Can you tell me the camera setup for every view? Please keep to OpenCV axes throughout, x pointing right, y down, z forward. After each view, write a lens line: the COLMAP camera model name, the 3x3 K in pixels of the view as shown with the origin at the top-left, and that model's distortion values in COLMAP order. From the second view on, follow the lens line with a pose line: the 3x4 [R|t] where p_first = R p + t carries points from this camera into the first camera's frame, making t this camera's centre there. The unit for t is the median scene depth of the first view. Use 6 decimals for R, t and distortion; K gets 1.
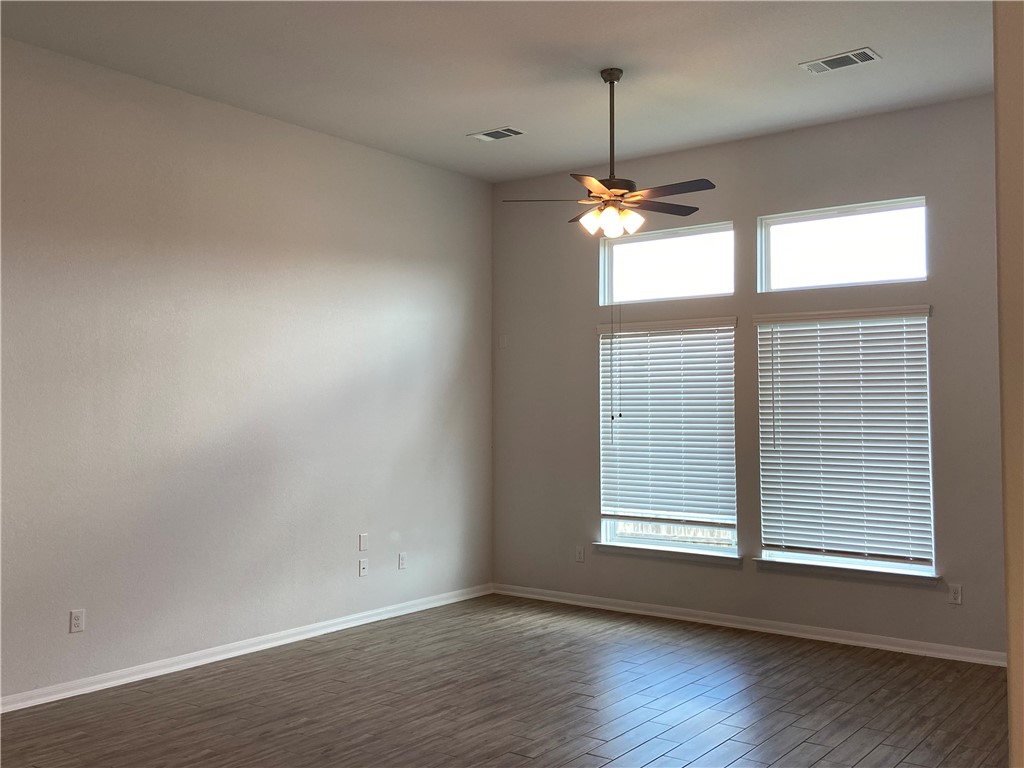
lens RADIAL K [[987.4, 0, 512.0], [0, 987.4, 384.0], [0, 0, 1]] dist [0.066469, -0.007802]
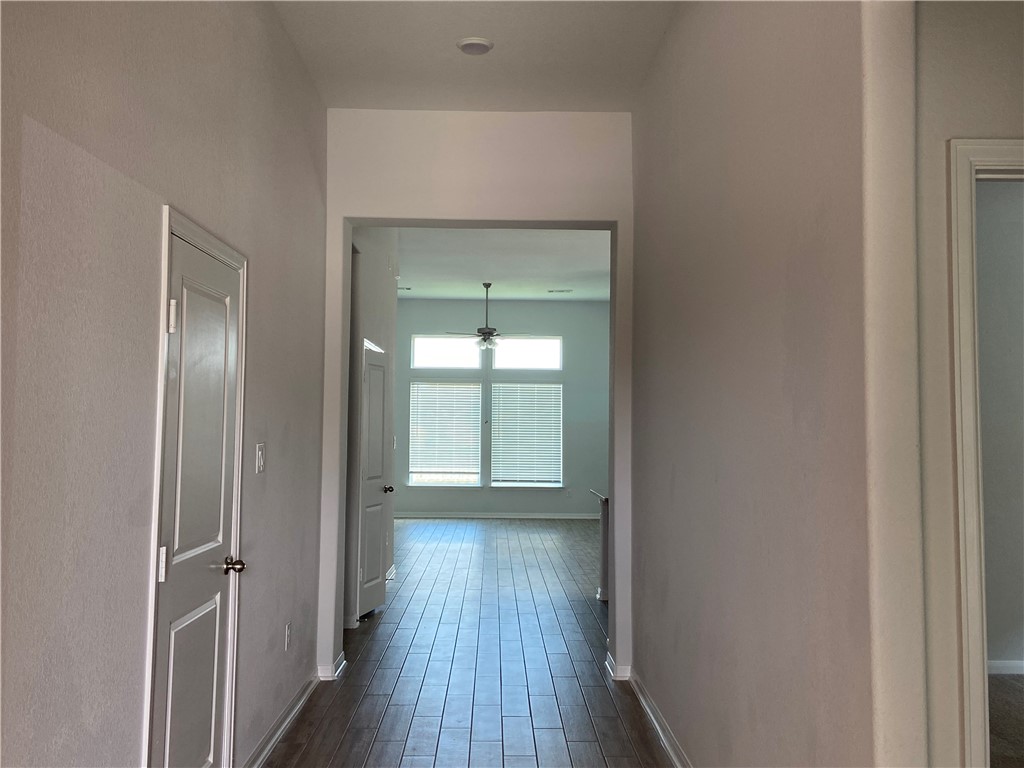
lens RADIAL K [[987.4, 0, 512.0], [0, 987.4, 384.0], [0, 0, 1]] dist [0.066469, -0.007802]
pose [[0.777109, 0.041130, 0.628020, -1.123654], [-0.028177, 0.999135, -0.030570, 0.009904], [-0.628735, 0.006061, 0.777596, -0.775355]]
